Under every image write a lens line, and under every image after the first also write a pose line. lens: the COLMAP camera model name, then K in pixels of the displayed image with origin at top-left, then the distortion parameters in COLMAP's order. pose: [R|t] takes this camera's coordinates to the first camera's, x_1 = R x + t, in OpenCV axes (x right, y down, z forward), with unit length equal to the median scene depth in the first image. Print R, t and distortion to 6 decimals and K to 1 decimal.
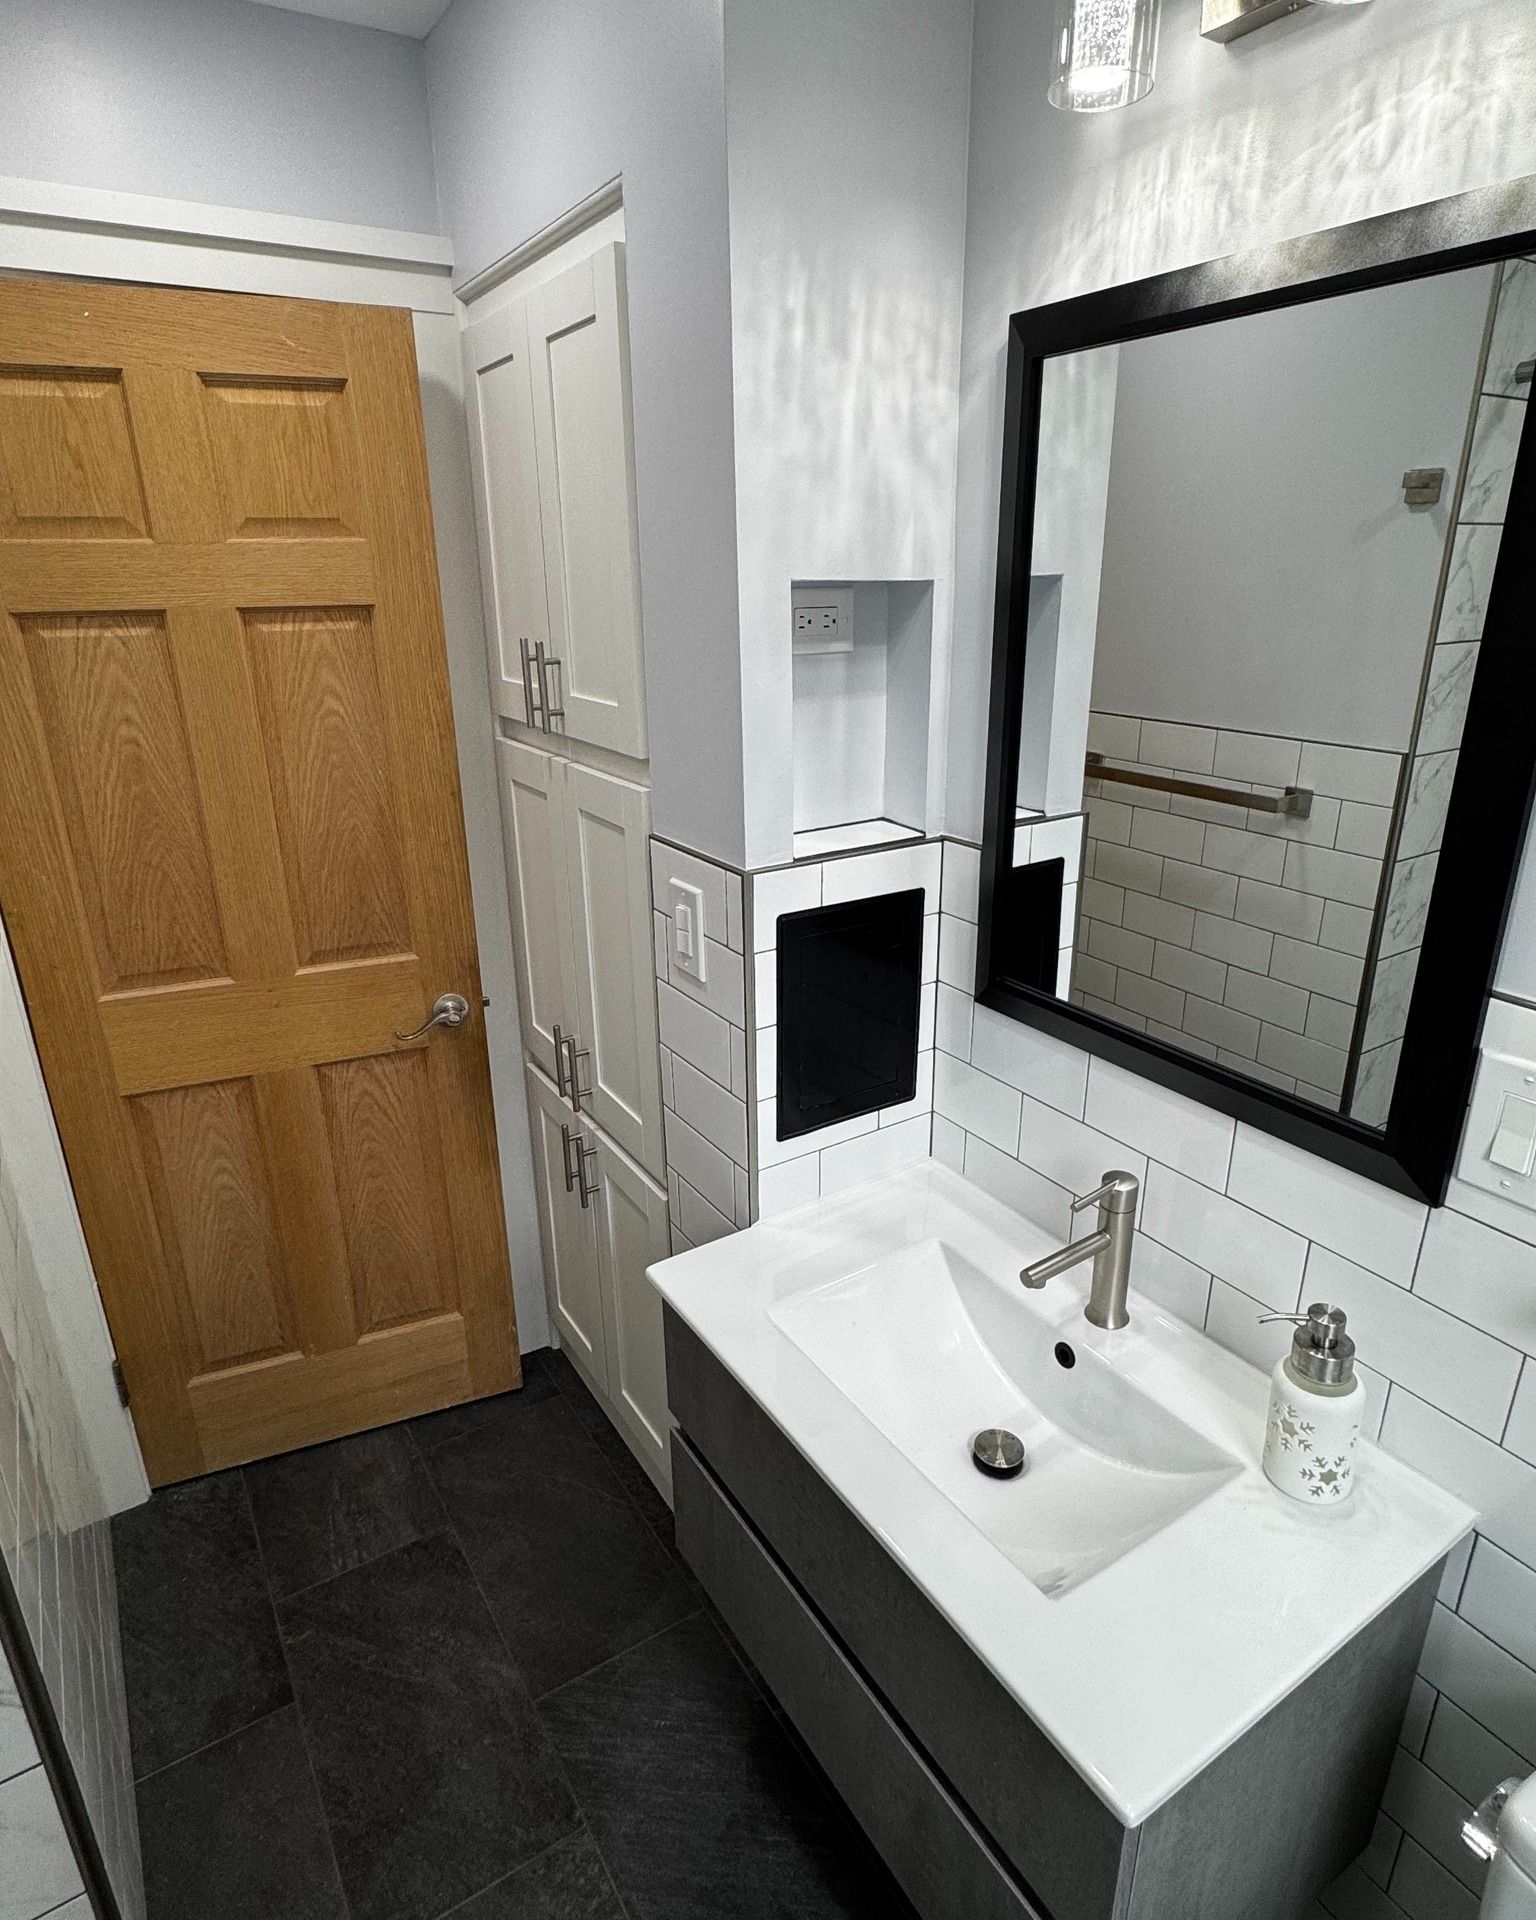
lens RADIAL K [[1096.2, 0, 768.0], [0, 1096.2, 960.0], [0, 0, 1]] dist [-0.002229, -0.001411]
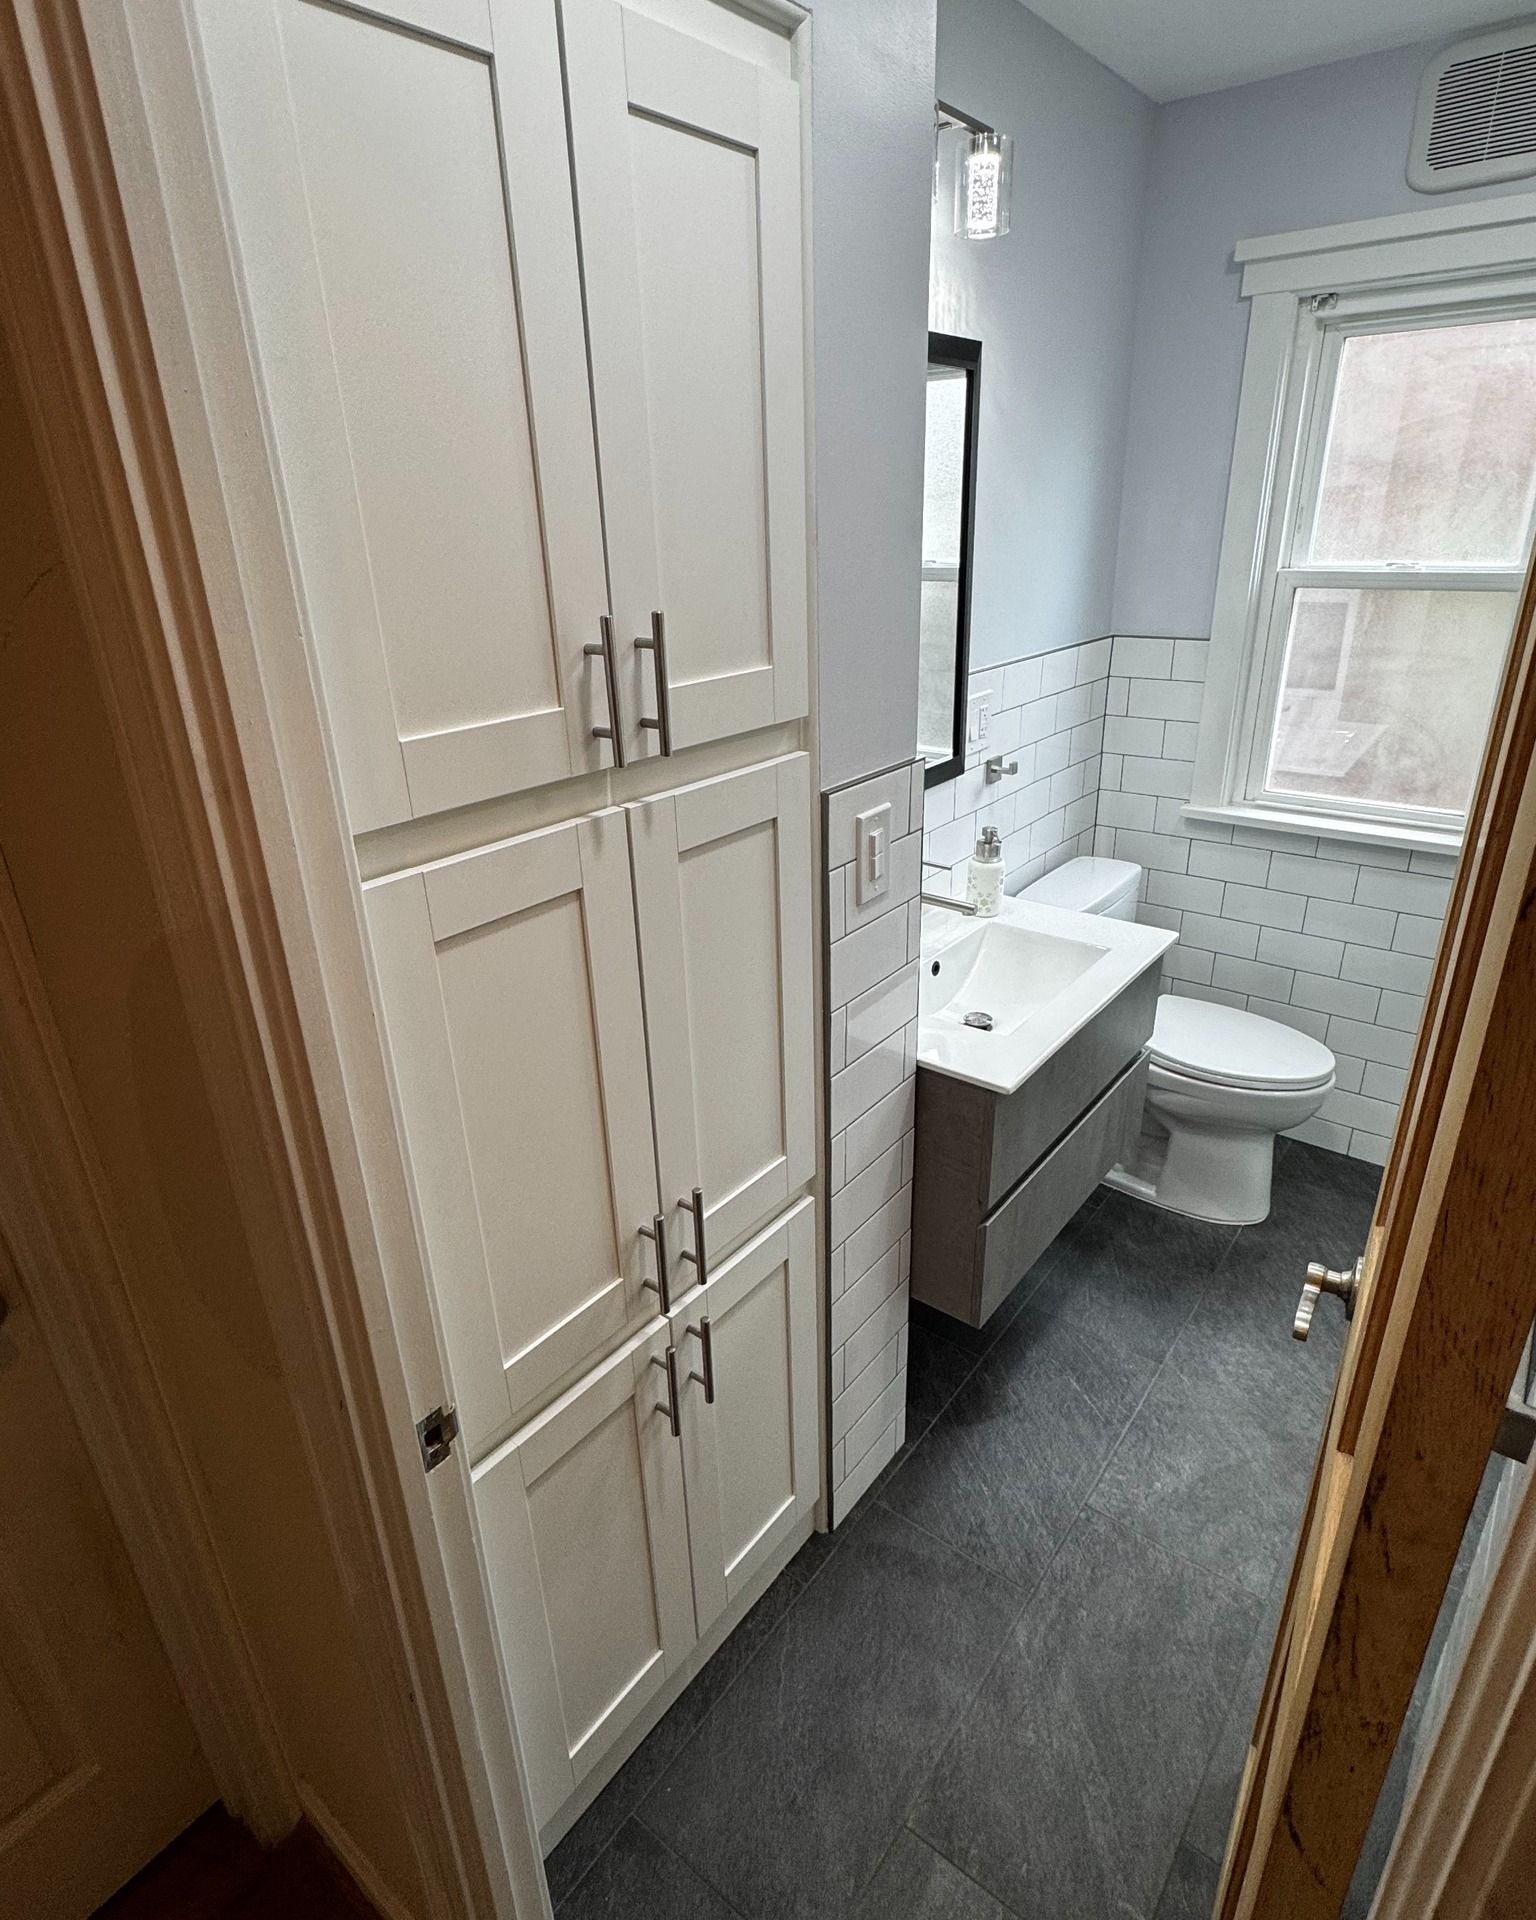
lens RADIAL K [[1044.0, 0, 768.0], [0, 1044.0, 960.0], [0, 0, 1]] dist [0.001330, 0.000682]
pose [[-0.334441, -0.349561, 0.875189, -0.927566], [0.347018, 0.817737, 0.459222, -0.428096], [-0.876201, 0.457289, -0.152181, 1.279013]]
